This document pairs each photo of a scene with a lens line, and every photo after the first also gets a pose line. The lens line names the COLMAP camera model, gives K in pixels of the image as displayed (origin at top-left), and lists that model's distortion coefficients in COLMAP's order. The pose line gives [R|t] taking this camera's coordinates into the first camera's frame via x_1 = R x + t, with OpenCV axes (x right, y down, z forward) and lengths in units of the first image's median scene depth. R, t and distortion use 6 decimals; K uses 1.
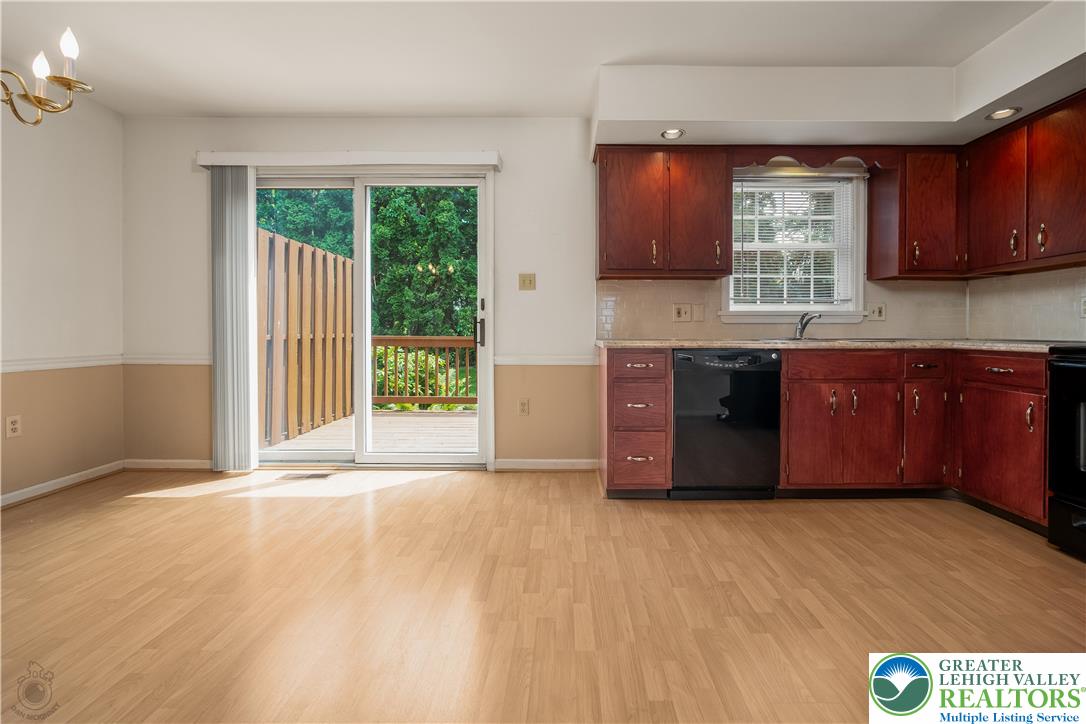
lens RADIAL K [[462.0, 0, 545.6], [0, 462.0, 334.4], [0, 0, 1]] dist [0.000314, 0.000080]
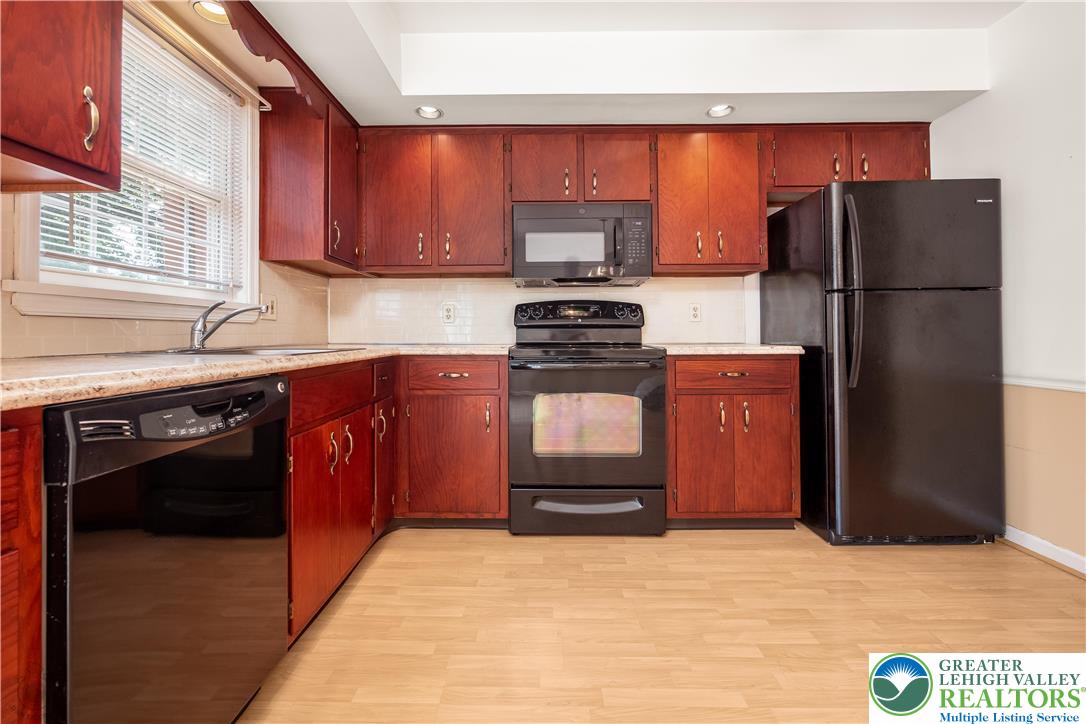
lens RADIAL K [[462.0, 0, 545.6], [0, 462.0, 334.4], [0, 0, 1]] dist [0.000314, 0.000080]
pose [[-0.024525, 0.001563, 0.999698, 0.013776], [0.008668, 0.999962, -0.001351, -0.005174], [-0.999662, 0.008632, -0.024538, 0.806705]]
